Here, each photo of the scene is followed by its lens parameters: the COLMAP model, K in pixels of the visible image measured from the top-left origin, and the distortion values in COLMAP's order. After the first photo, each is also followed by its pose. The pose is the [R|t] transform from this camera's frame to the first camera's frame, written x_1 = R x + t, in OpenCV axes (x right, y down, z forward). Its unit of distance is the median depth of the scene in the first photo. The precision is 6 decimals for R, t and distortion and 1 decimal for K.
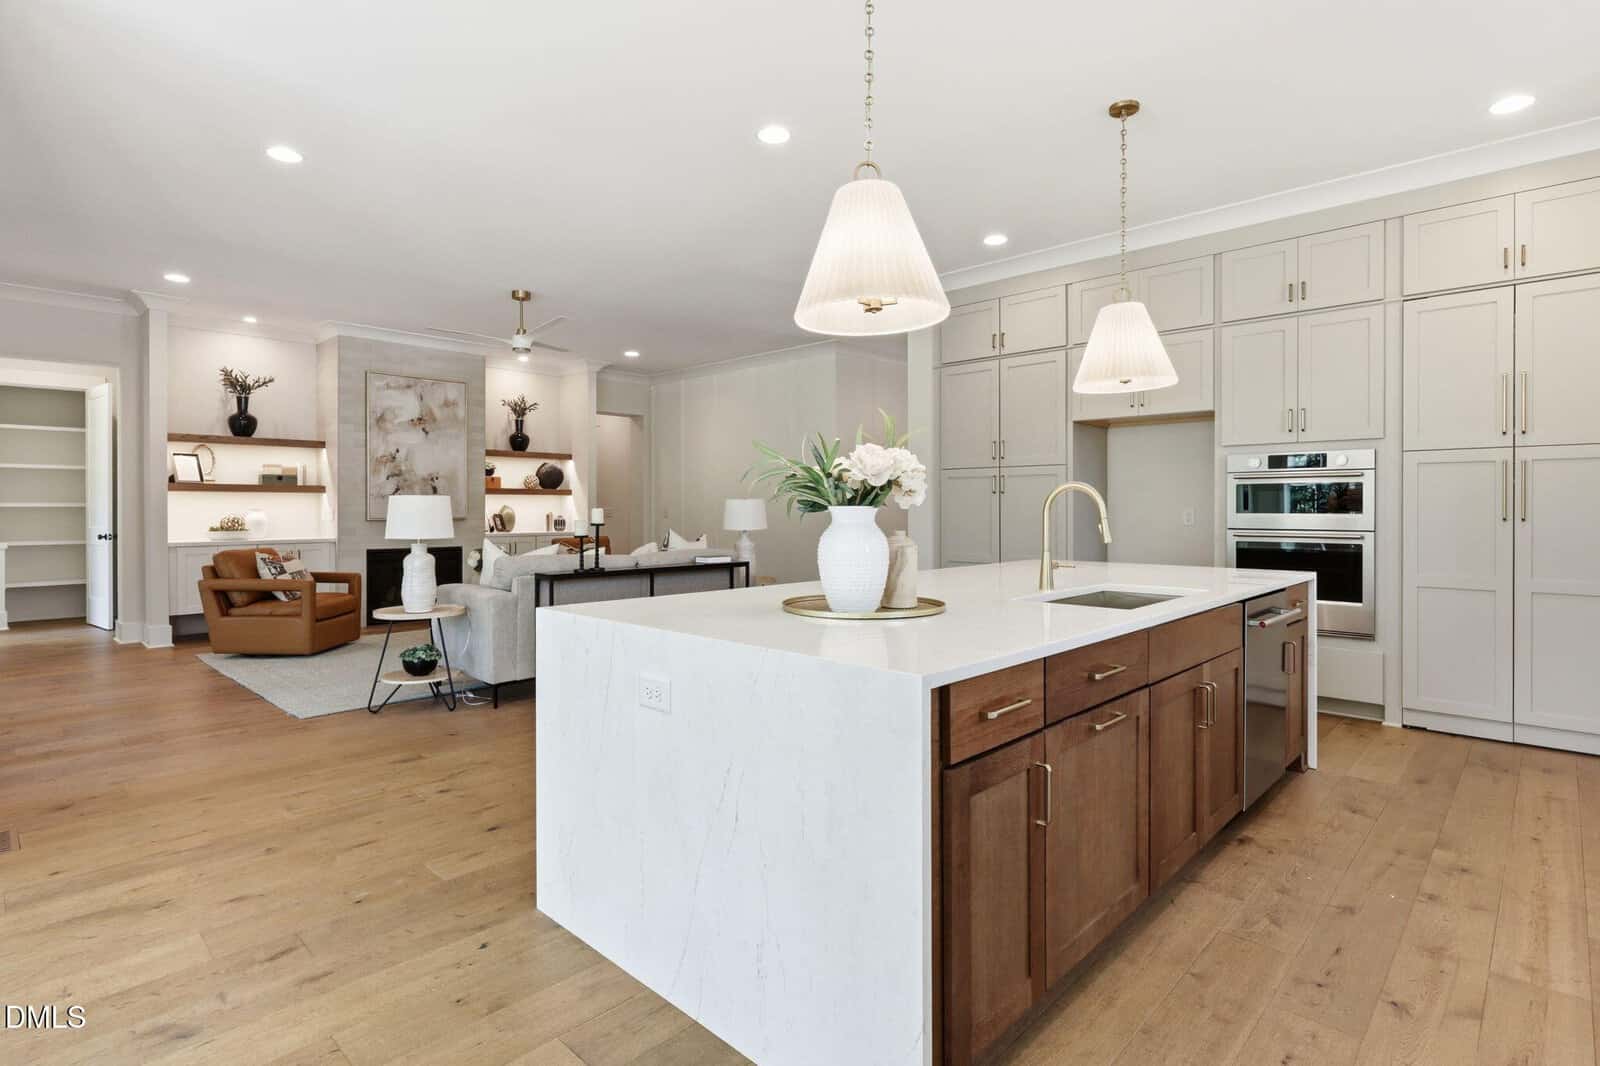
lens RADIAL K [[793.3, 0, 799.3], [0, 793.3, 506.6], [0, 0, 1]] dist [-0.000869, -0.000333]
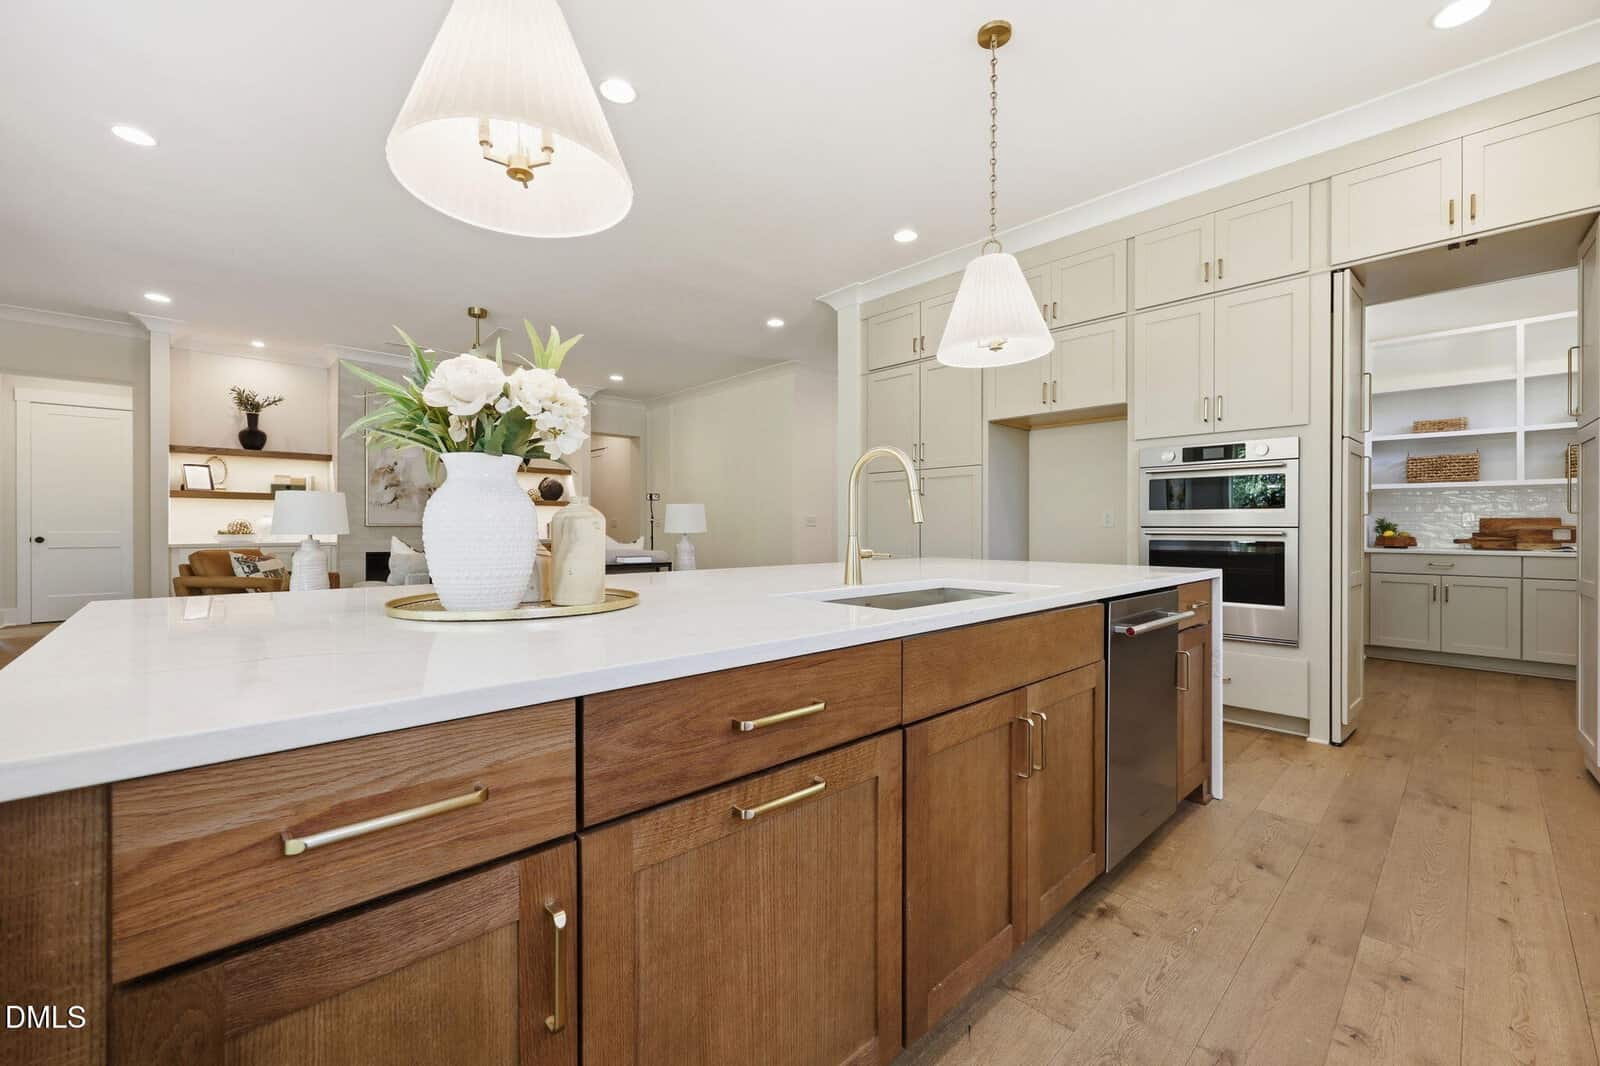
lens RADIAL K [[651.1, 0, 797.0], [0, 651.1, 525.2], [0, 0, 1]] dist [-0.000859, -0.000260]
pose [[0.998891, 0.001690, -0.047055, 0.177728], [-0.001721, 0.999998, -0.000619, 0.028627], [0.047054, 0.000699, 0.998892, 0.217118]]
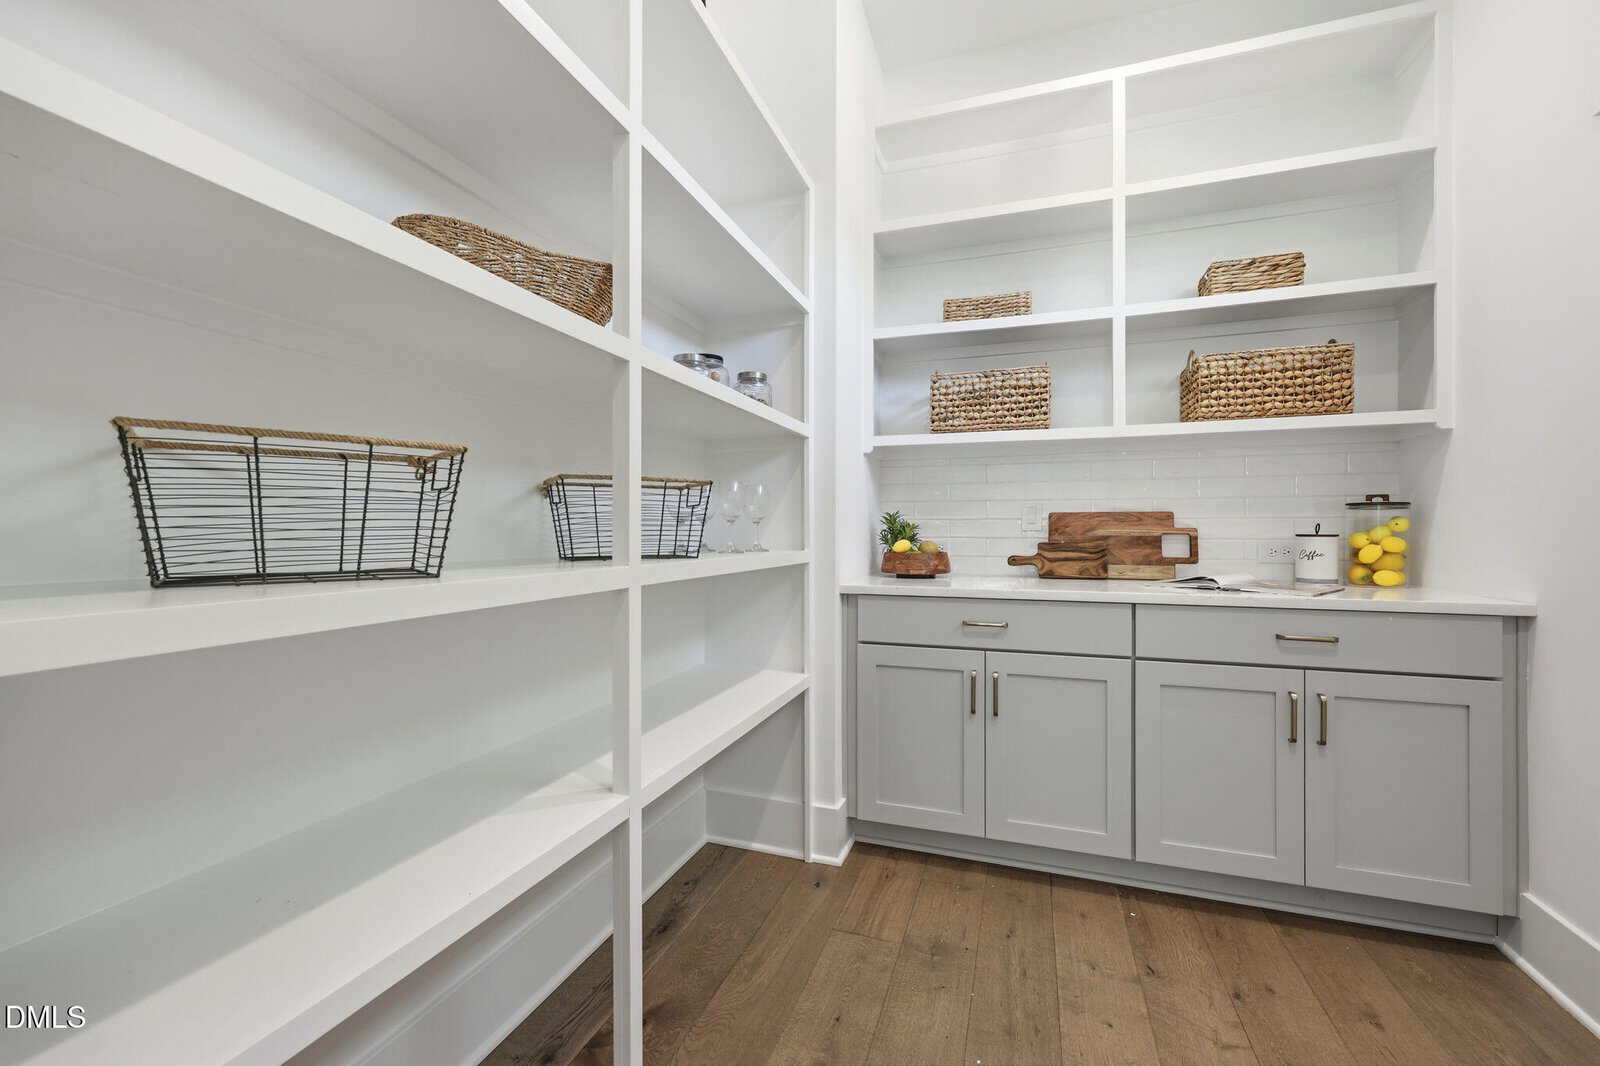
lens RADIAL K [[651.1, 0, 797.0], [0, 651.1, 525.2], [0, 0, 1]] dist [-0.000859, -0.000260]
pose [[0.910538, 0.000202, 0.413426, 0.578200], [0.000756, 0.999997, -0.002152, 0.026736], [-0.413425, 0.002272, 0.910535, 0.651956]]
